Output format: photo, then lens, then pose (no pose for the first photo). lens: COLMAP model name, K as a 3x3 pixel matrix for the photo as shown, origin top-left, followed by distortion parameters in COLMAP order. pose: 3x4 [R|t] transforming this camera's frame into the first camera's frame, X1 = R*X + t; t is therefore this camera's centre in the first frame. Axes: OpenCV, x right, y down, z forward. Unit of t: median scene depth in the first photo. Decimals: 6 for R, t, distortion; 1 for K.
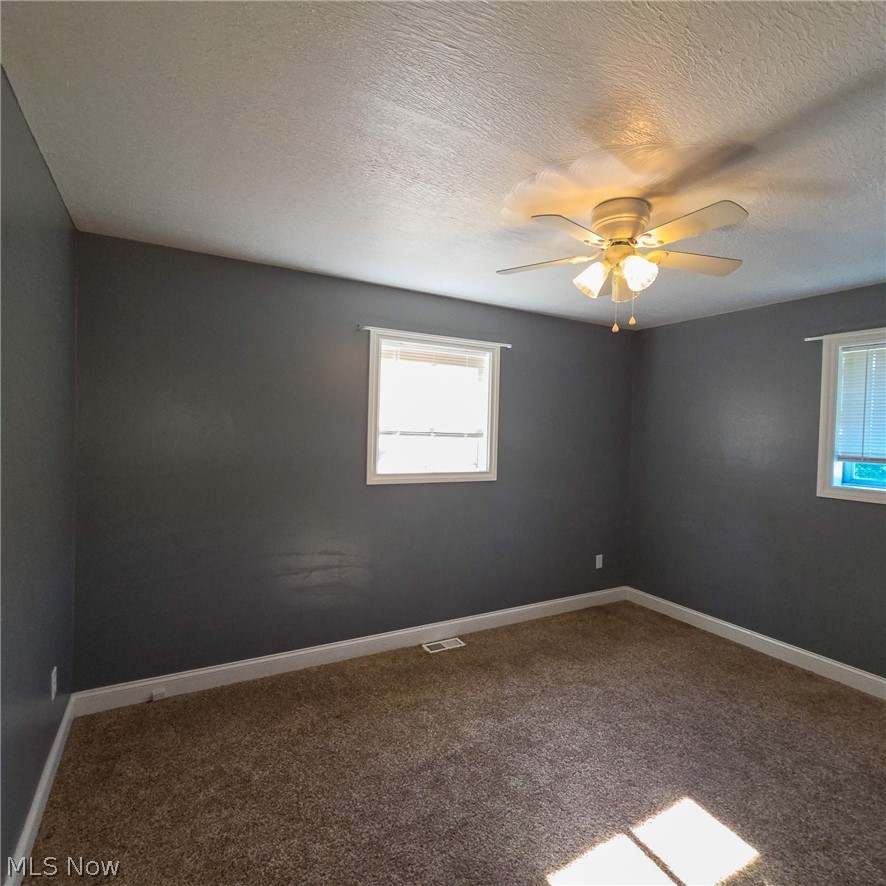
lens RADIAL K [[491.3, 0, 440.6], [0, 491.3, 439.9], [0, 0, 1]] dist [0.001007, 0.001371]
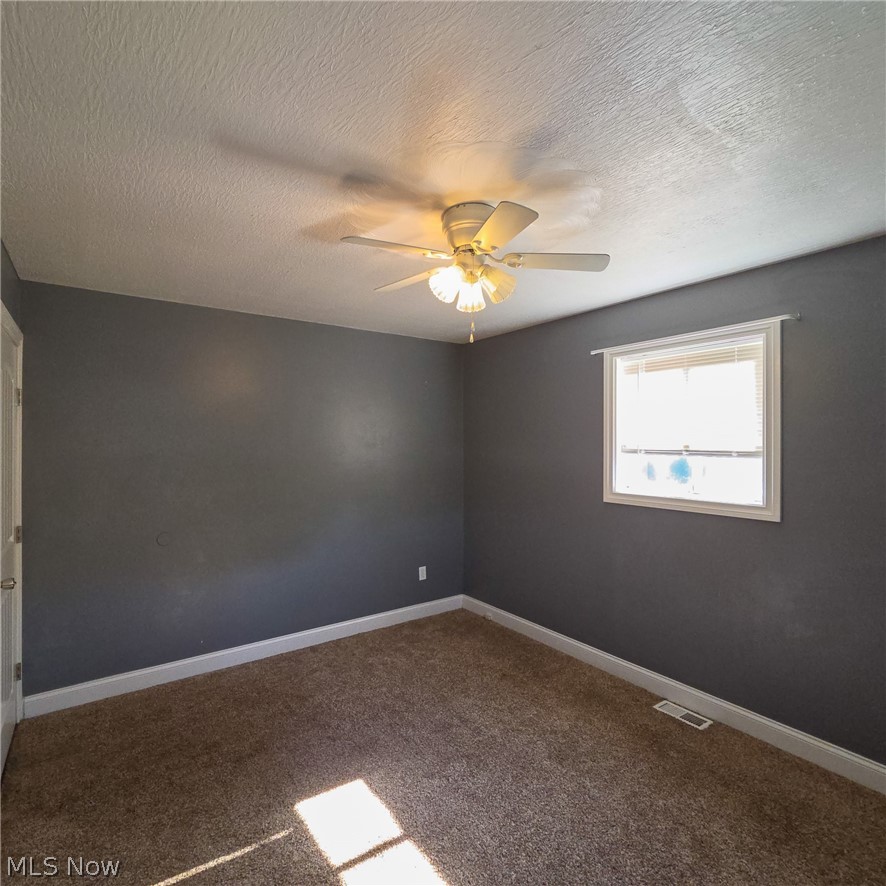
lens RADIAL K [[491.3, 0, 440.6], [0, 491.3, 438.3], [0, 0, 1]] dist [0.001007, 0.001371]
pose [[0.108713, -0.036472, -0.993404, 0.836041], [-0.019370, 0.999059, -0.038799, 0.004960], [0.993884, 0.023460, 0.107904, 0.543782]]
